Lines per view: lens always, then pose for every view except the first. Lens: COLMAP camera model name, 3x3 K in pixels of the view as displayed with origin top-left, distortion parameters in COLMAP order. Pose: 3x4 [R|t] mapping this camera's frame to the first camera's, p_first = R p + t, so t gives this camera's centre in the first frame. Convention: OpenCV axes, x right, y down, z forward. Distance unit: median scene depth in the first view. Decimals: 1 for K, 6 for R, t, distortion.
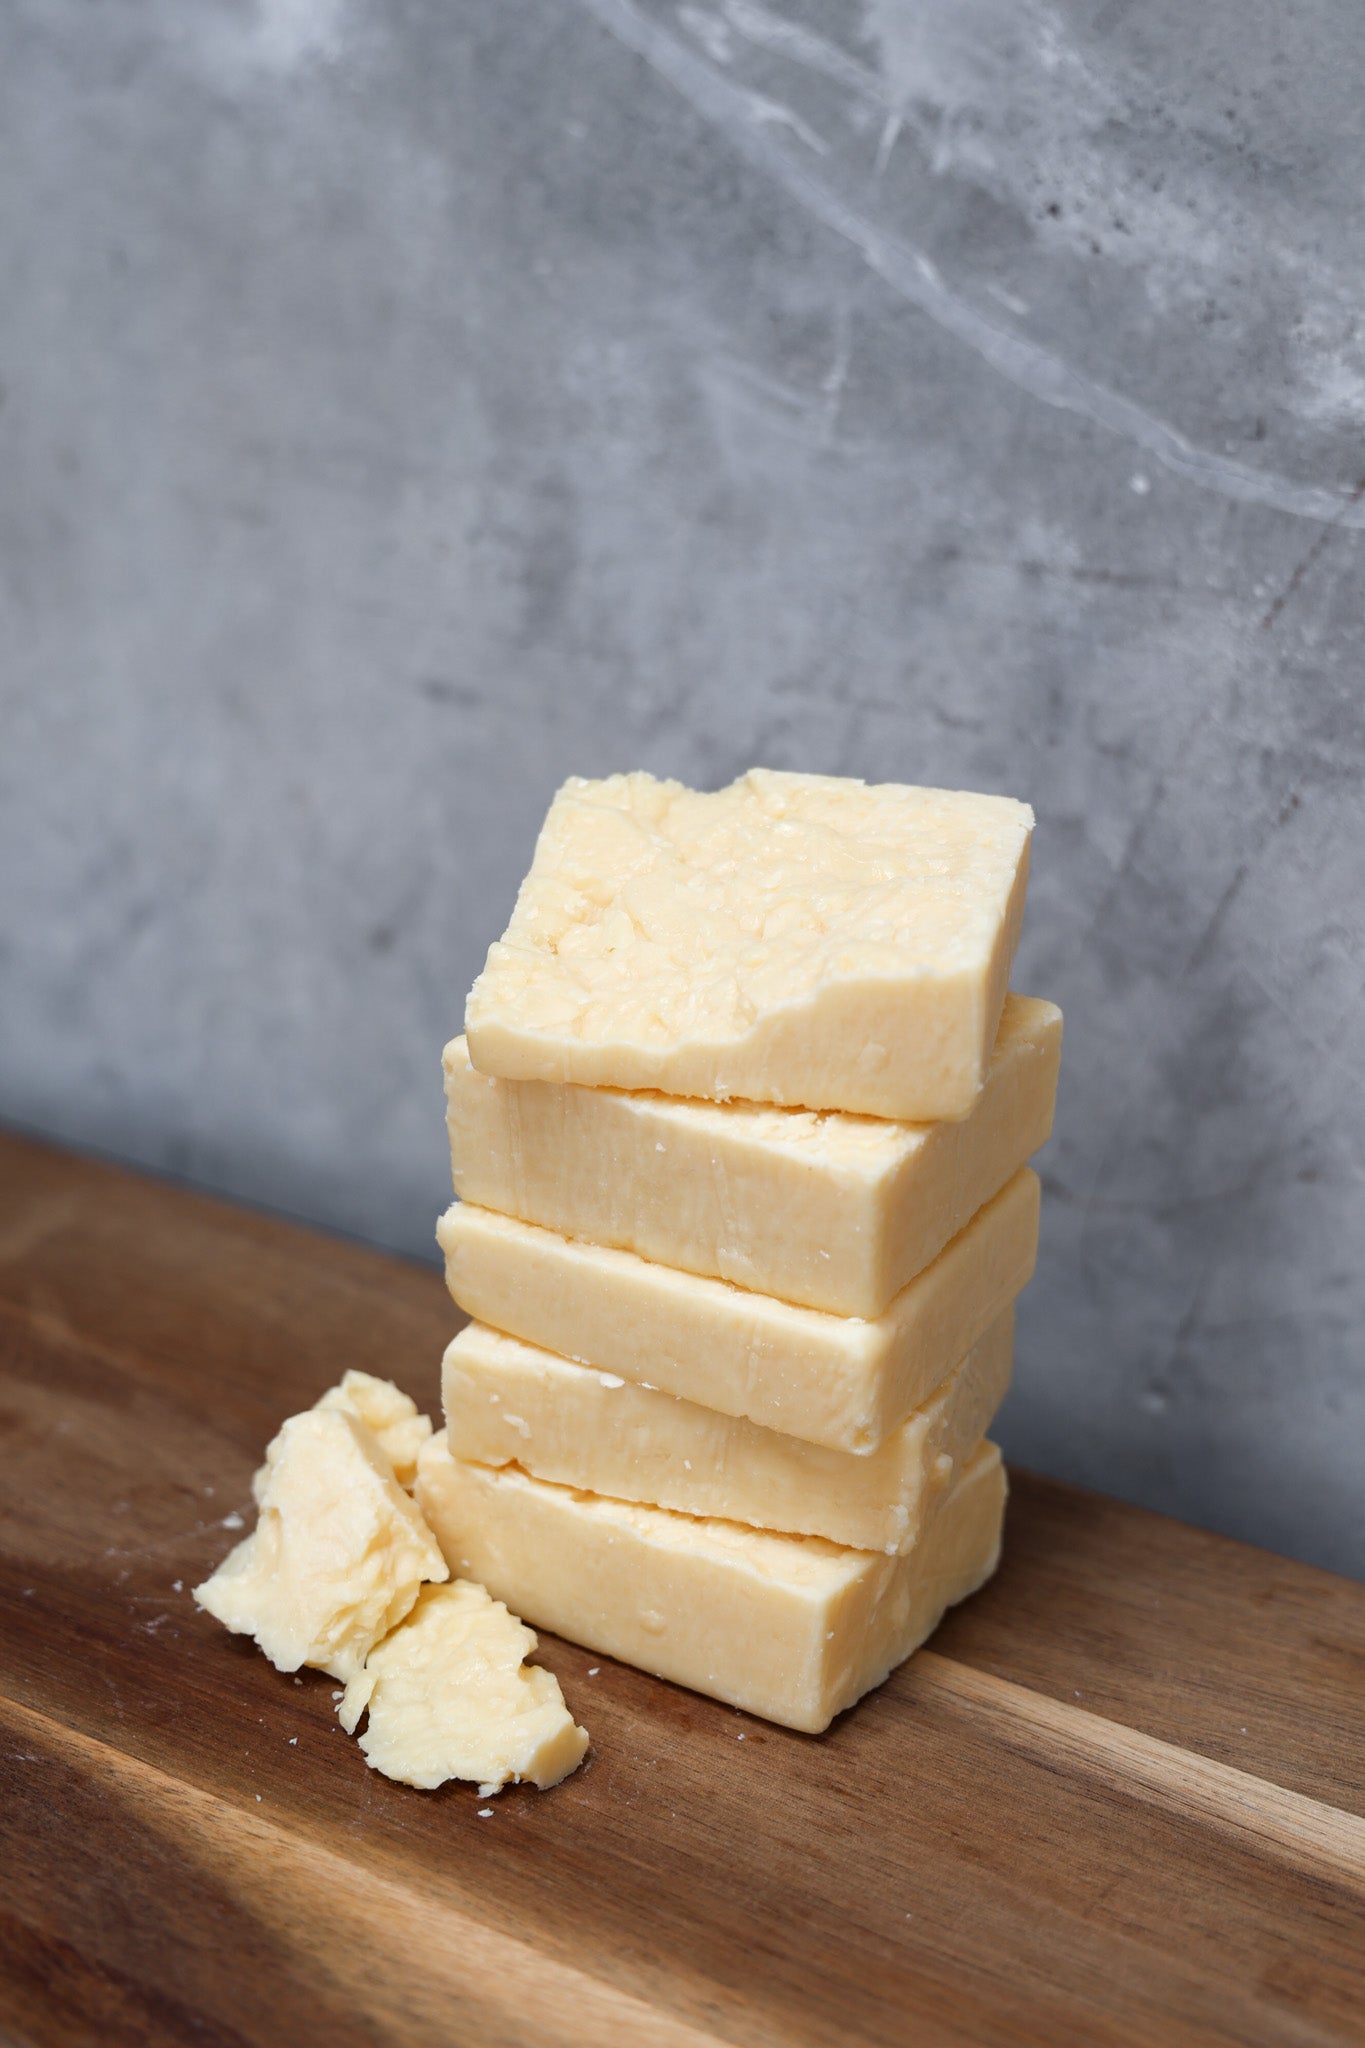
lens RADIAL K [[2754.1, 0, 725.8], [0, 2754.1, 951.2], [0, 0, 1]] dist [0.165359, 0.000000]
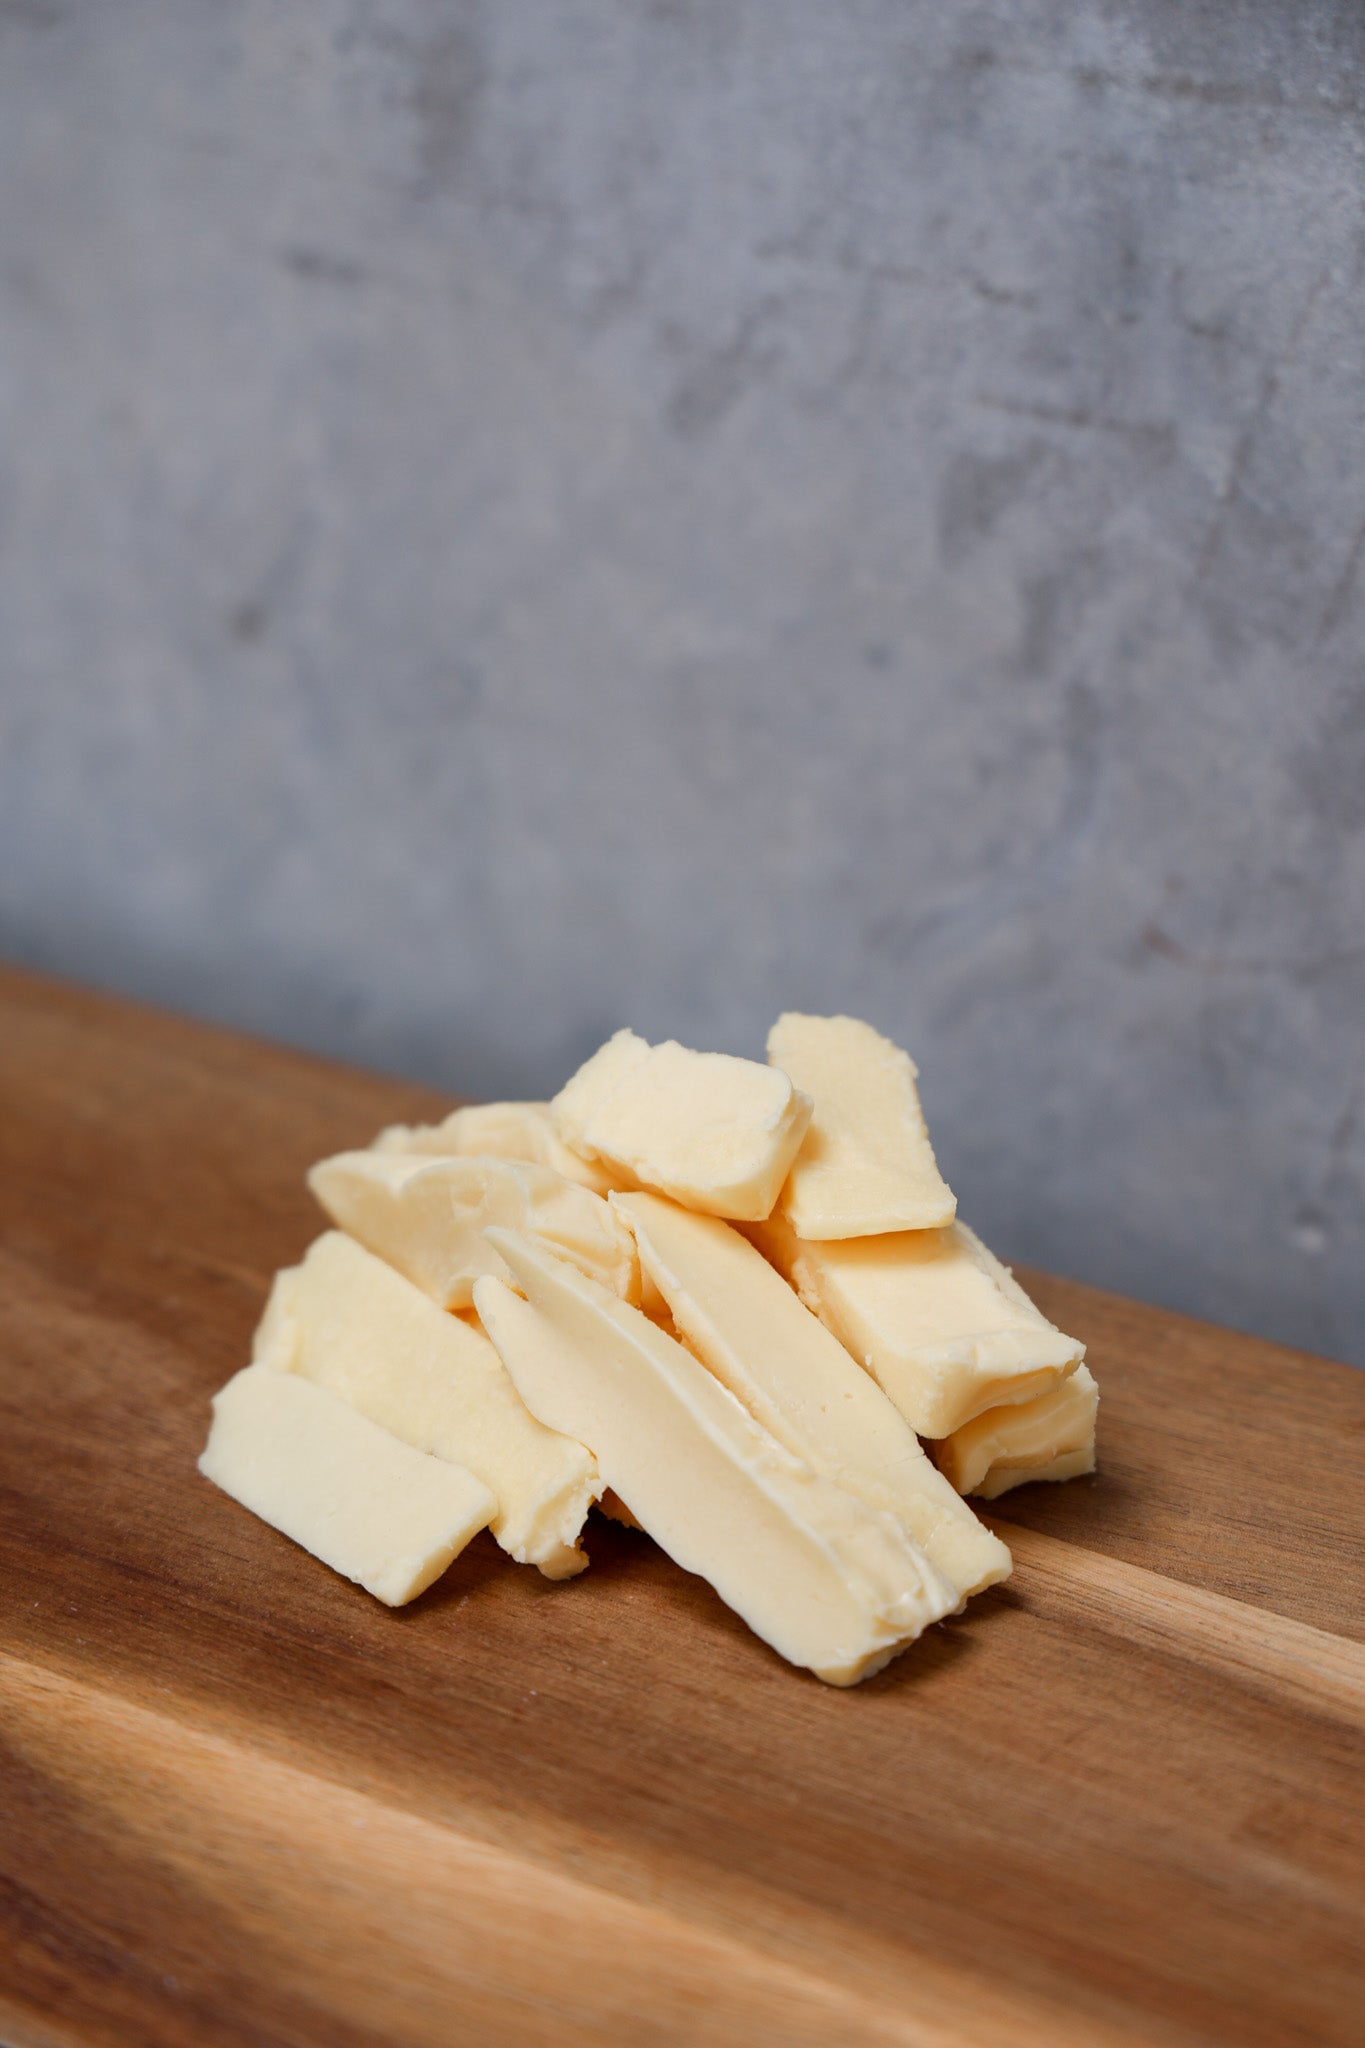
lens RADIAL K [[5085.7, 0, 770.8], [0, 5085.7, 973.8], [0, 0, 1]] dist [0.405910, 0.000000]
pose [[0.998121, -0.015754, -0.059211, 0.104238], [0.018840, 0.998472, 0.051941, 0.024296], [0.058302, -0.052959, 0.996893, -0.363639]]
